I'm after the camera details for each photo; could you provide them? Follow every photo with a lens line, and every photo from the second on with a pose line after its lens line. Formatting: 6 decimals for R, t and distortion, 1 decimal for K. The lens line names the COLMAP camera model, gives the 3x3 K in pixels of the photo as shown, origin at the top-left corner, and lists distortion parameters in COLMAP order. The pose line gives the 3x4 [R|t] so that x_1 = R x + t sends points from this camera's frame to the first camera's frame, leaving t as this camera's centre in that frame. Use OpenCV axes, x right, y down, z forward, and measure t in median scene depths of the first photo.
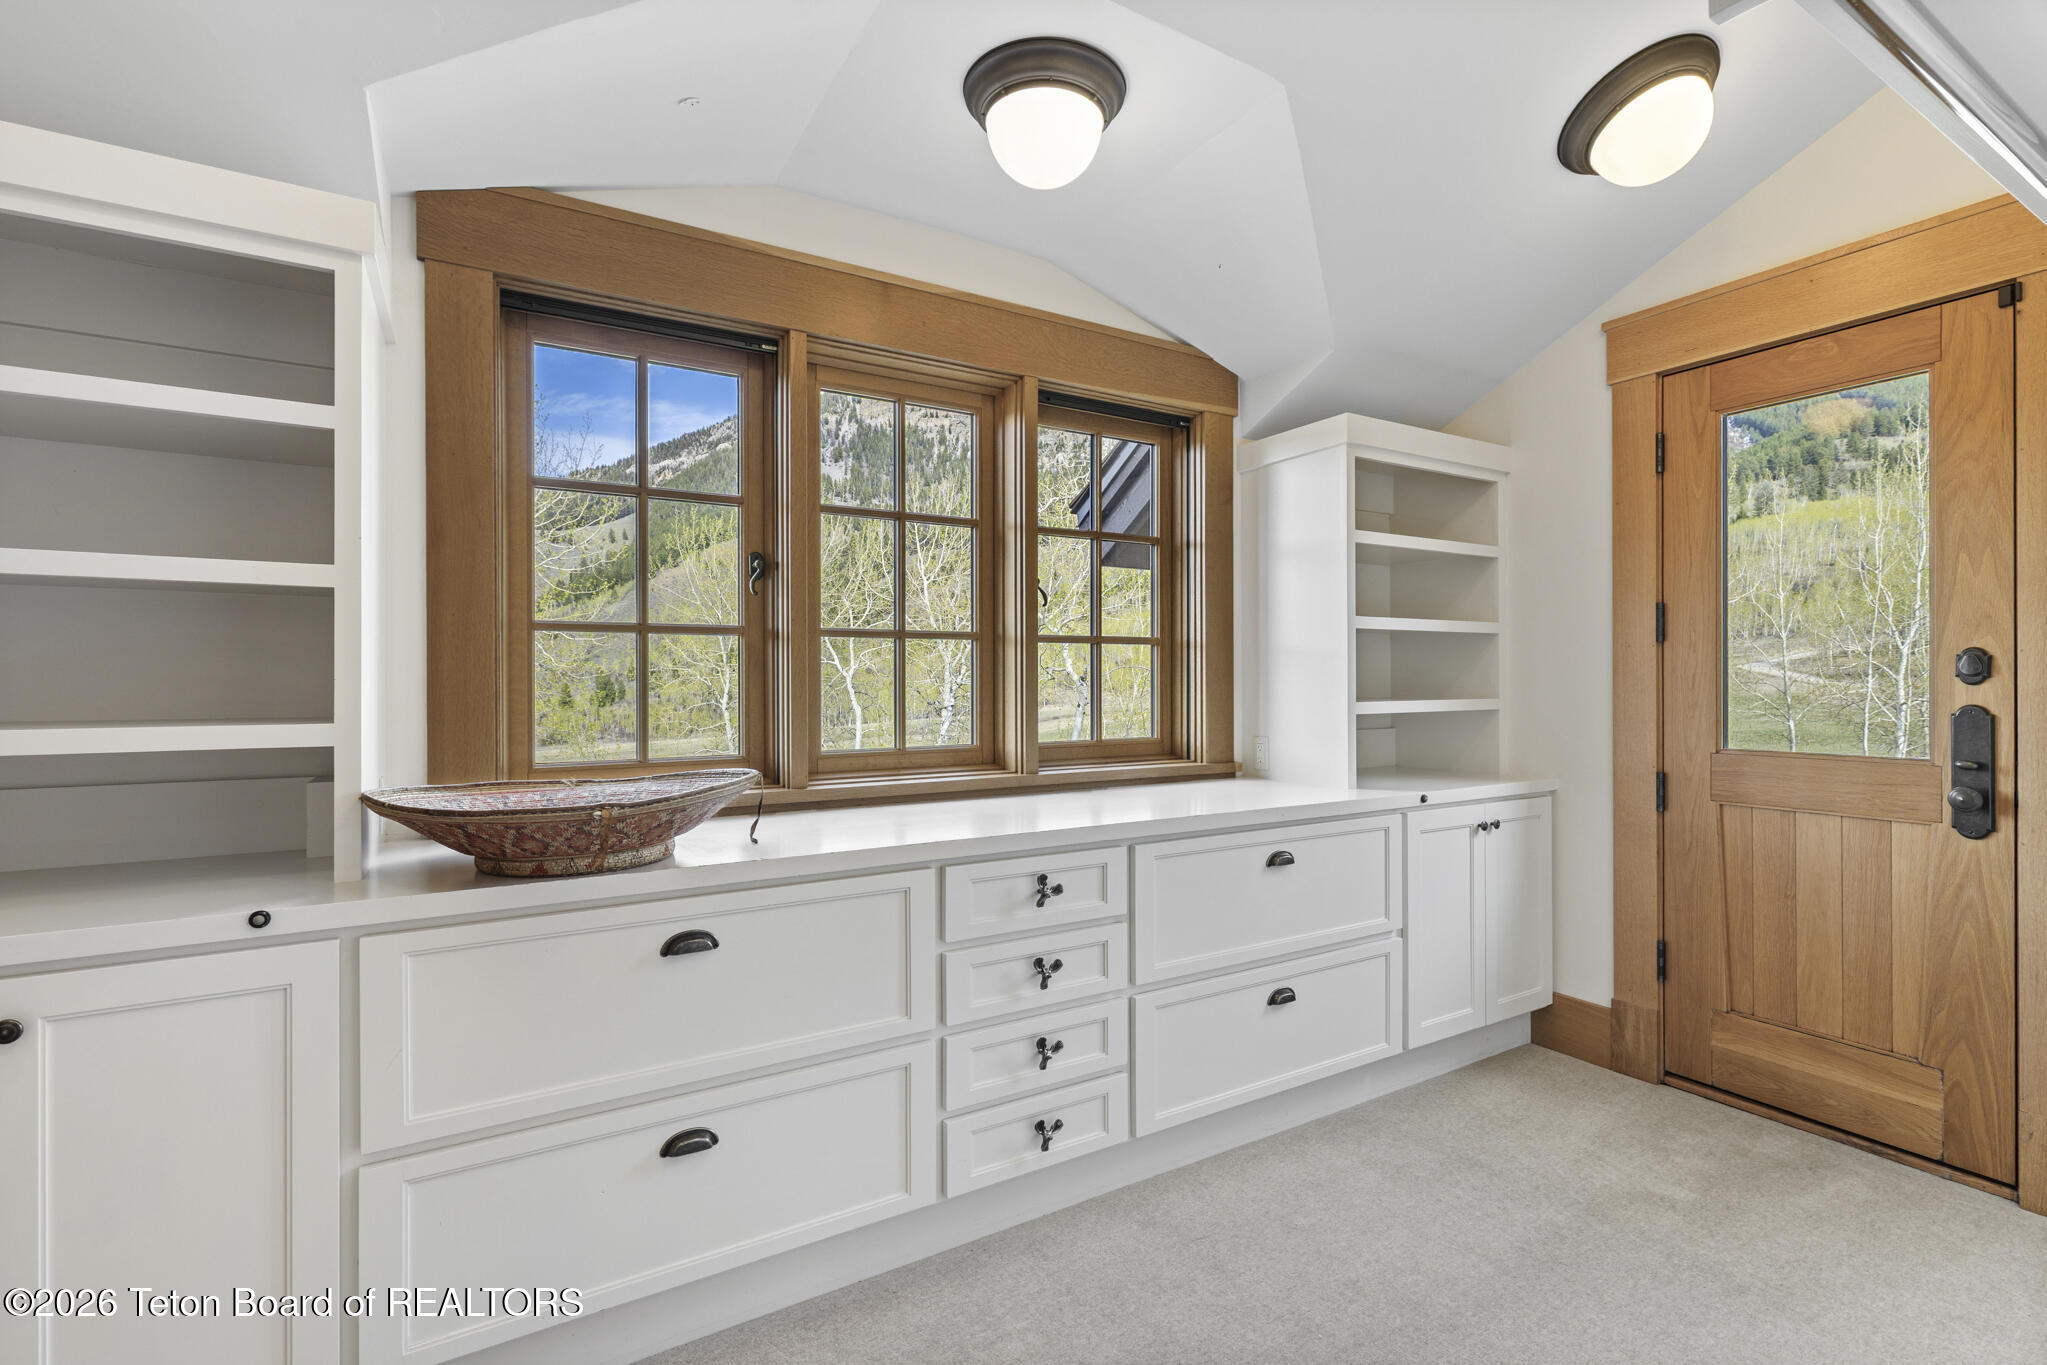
lens RADIAL K [[923.5, 0, 1024.0], [0, 923.5, 681.7], [0, 0, 1]] dist [-0.000041, -0.000132]
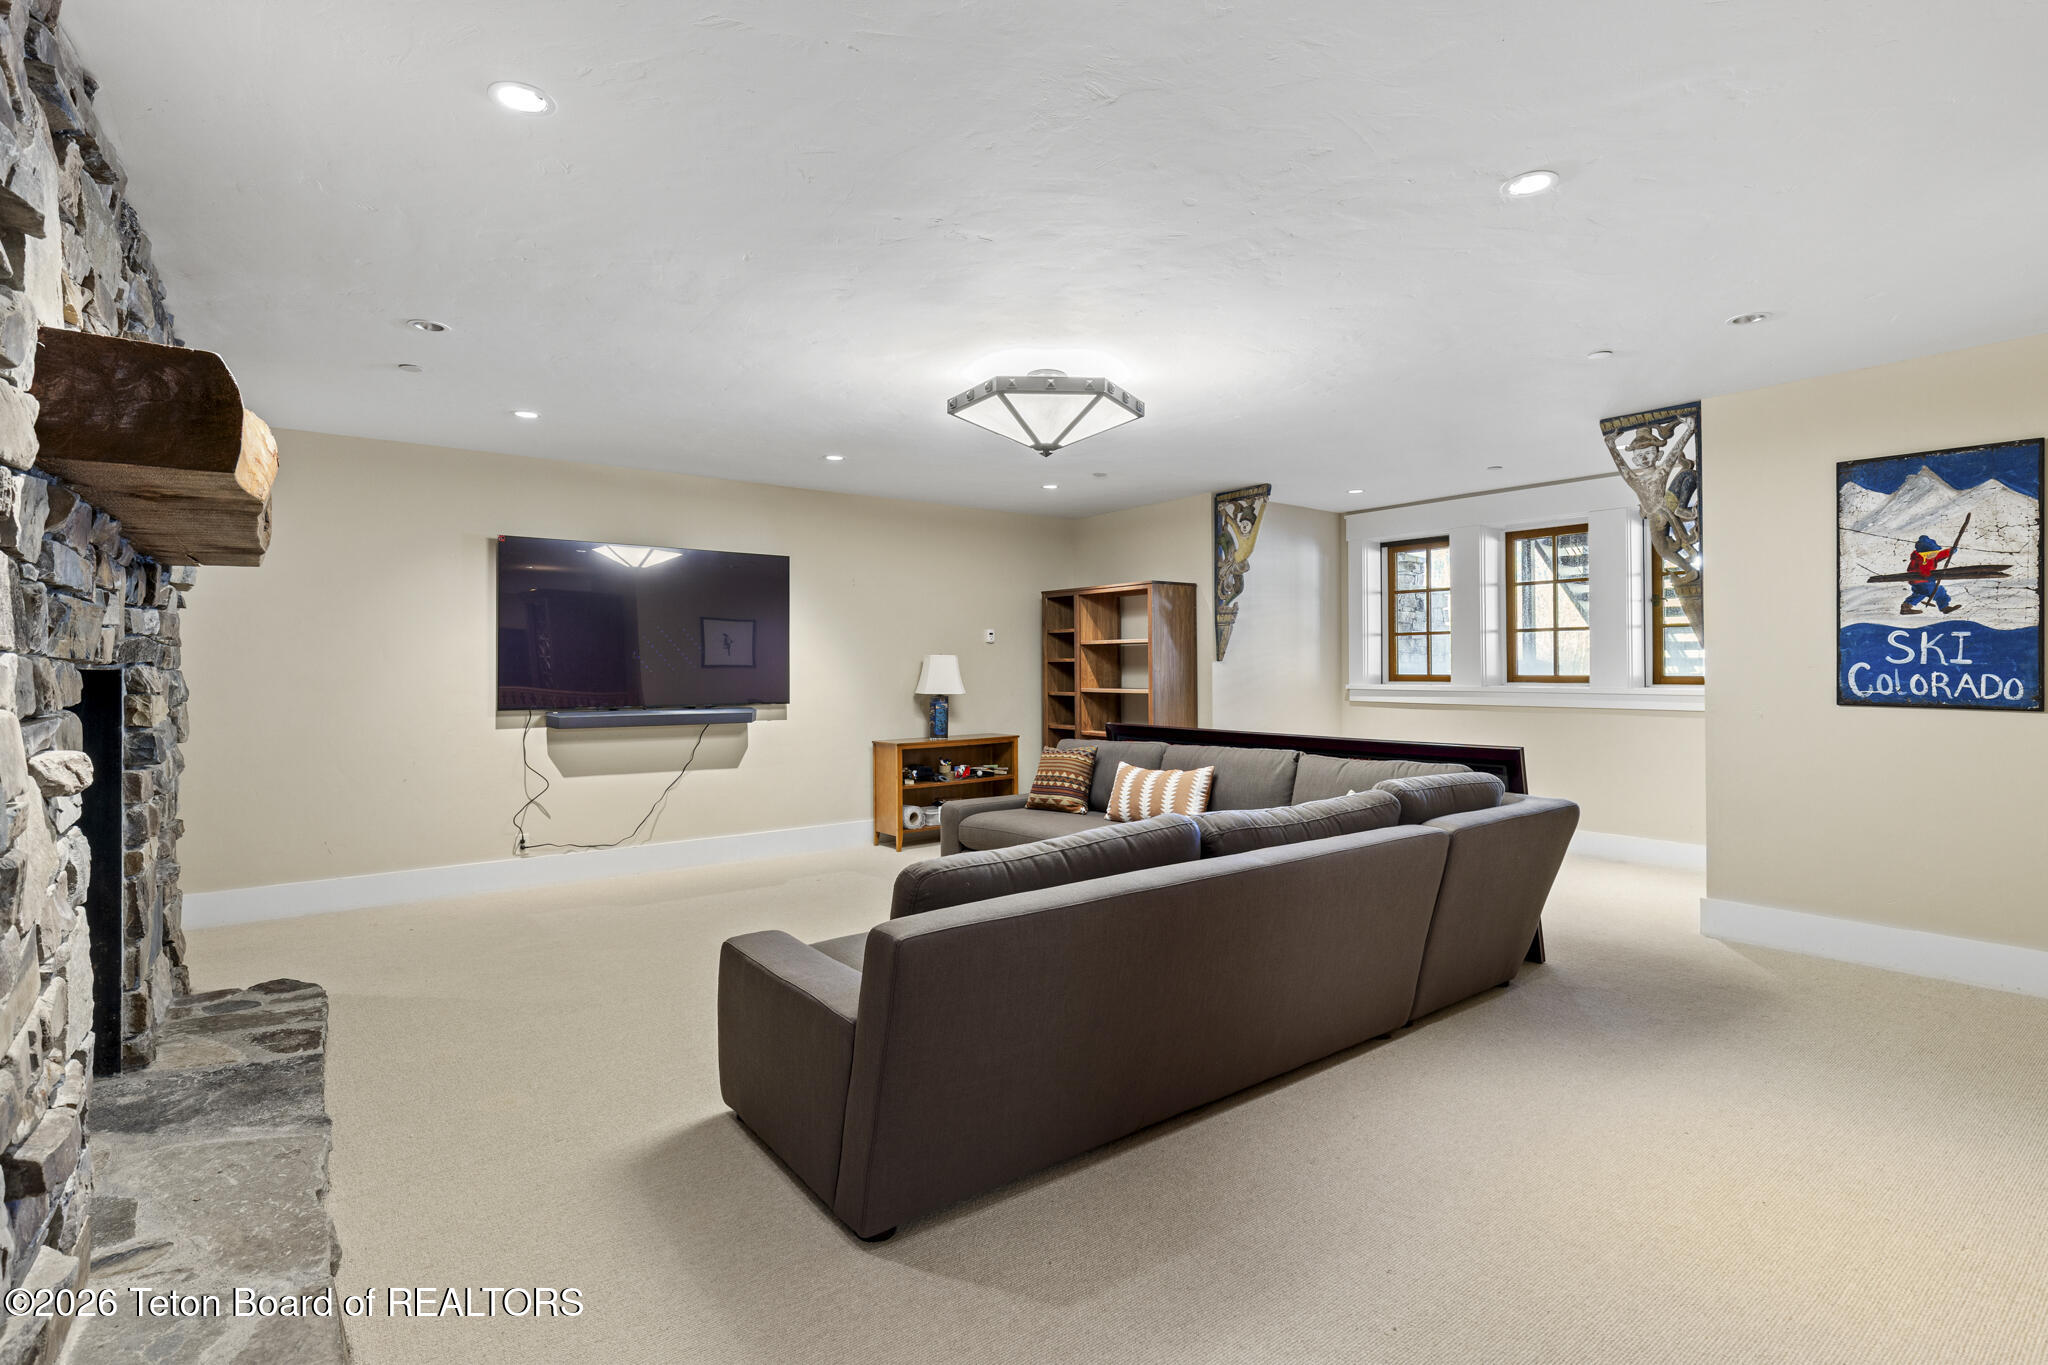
lens RADIAL K [[979.4, 0, 1026.1], [0, 979.4, 677.1], [0, 0, 1]] dist [-0.000546, -0.000780]
pose [[0.116726, 0.001814, -0.993163, 2.643612], [-0.004703, 0.999988, 0.001274, 0.082385], [0.993153, 0.004522, 0.116733, -0.540627]]
